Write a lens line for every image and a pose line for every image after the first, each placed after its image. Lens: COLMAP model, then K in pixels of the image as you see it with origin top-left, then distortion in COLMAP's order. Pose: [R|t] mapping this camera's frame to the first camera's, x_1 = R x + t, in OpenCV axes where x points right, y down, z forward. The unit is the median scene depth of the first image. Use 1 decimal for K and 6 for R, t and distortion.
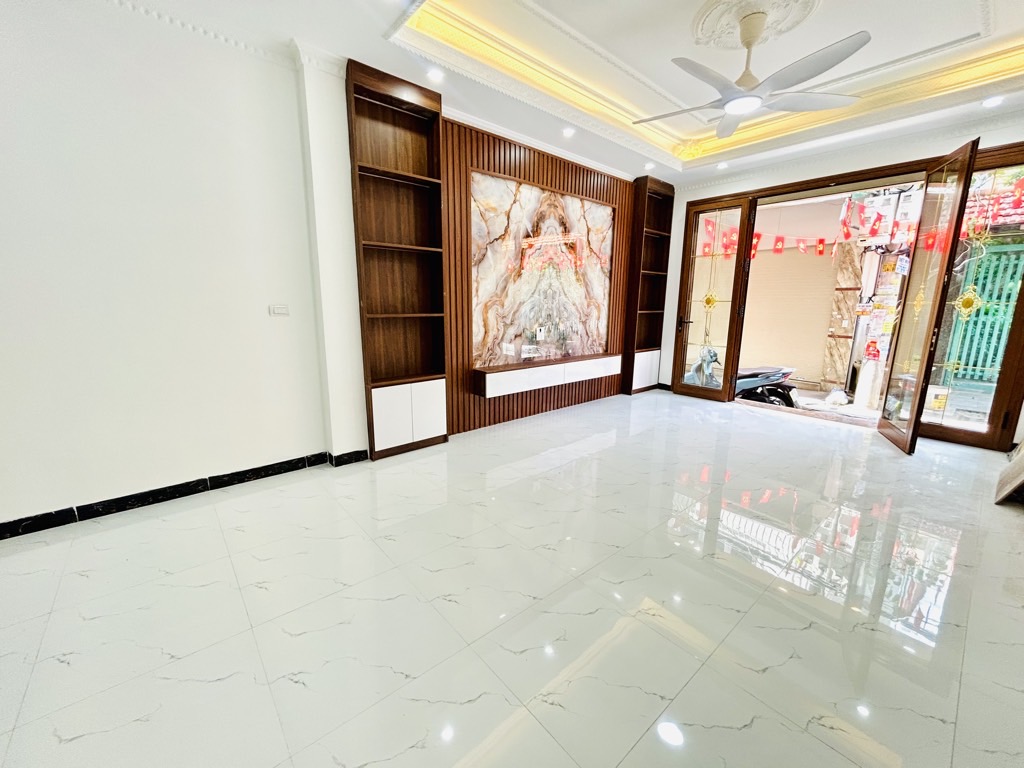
lens RADIAL K [[417.8, 0, 511.6], [0, 417.8, 385.1], [0, 0, 1]] dist [-0.000777, 0.000100]
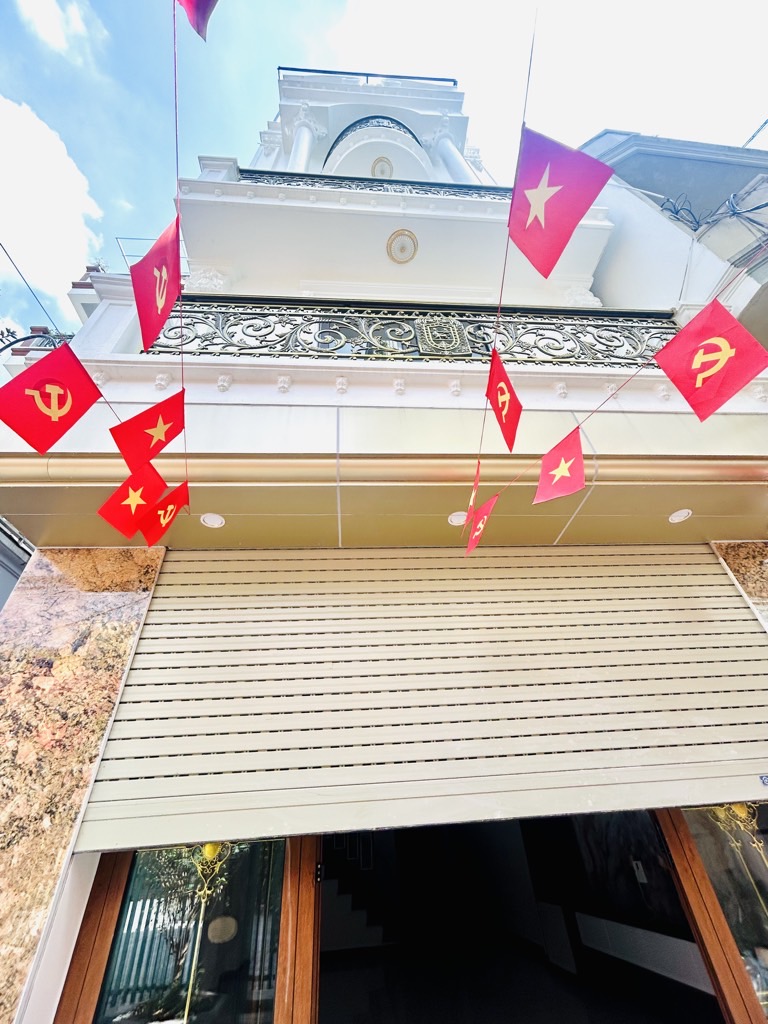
lens RADIAL K [[417.8, 0, 383.7], [0, 417.8, 520.6], [0, 0, 1]] dist [-0.000777, 0.000100]
pose [[-0.587272, -0.478282, -0.652961, 1.288639], [-0.106220, 0.845297, -0.523631, -0.238493], [0.802389, -0.238157, -0.547223, 1.310346]]
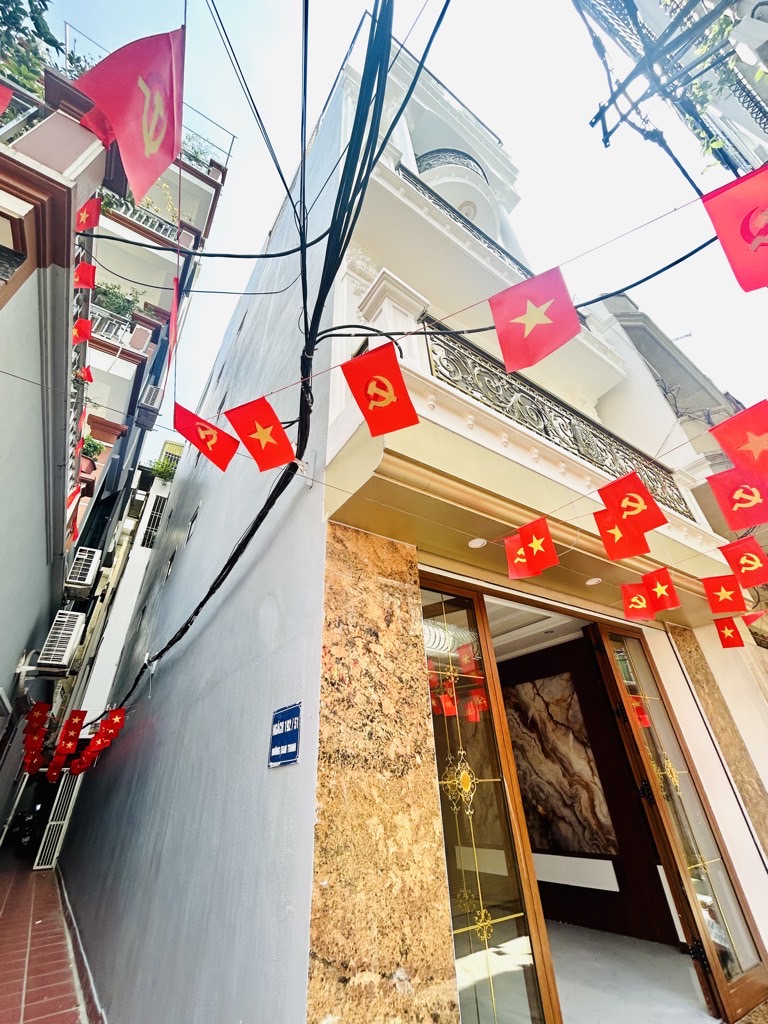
lens RADIAL K [[417.8, 0, 385.8], [0, 417.8, 509.0], [0, 0, 1]] dist [-0.000777, 0.000100]
pose [[-0.118675, -0.559567, -0.820244, 1.646190], [-0.165957, 0.825640, -0.539237, -0.153314], [0.978966, 0.072132, -0.190847, 0.876704]]
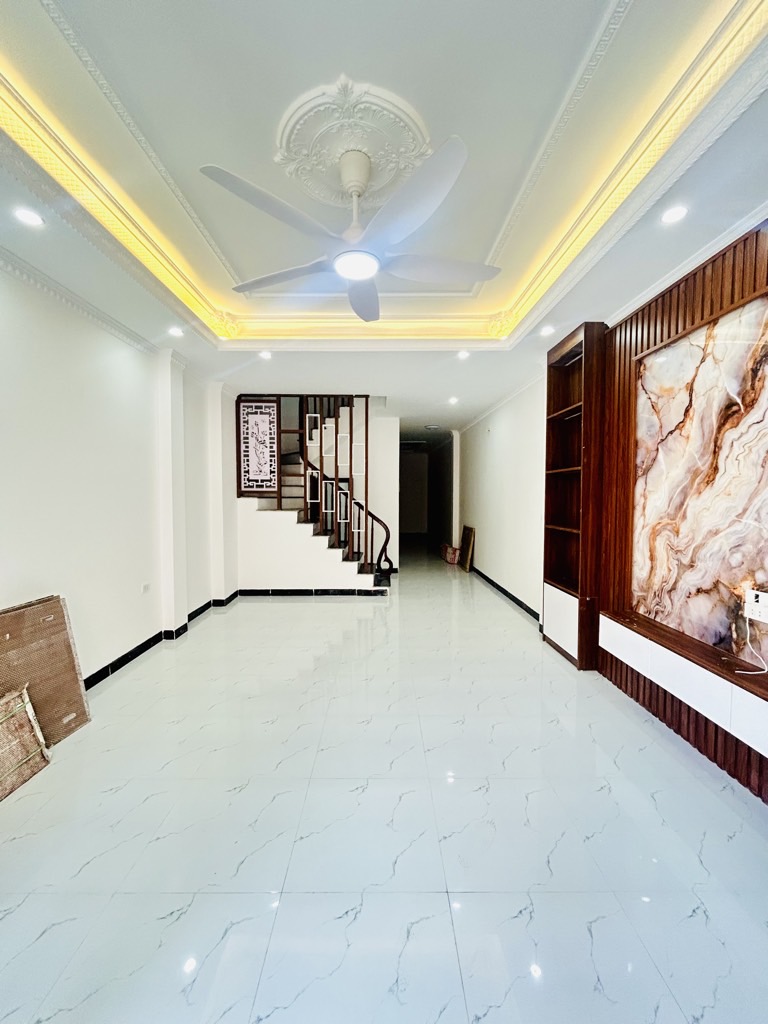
lens RADIAL K [[417.8, 0, 385.0], [0, 417.8, 511.9], [0, 0, 1]] dist [-0.000777, 0.000100]
pose [[-0.652917, 0.019281, -0.757184, 0.715517], [-0.159527, 0.973751, 0.162355, -0.248816], [0.740439, 0.226796, -0.632703, 1.053755]]
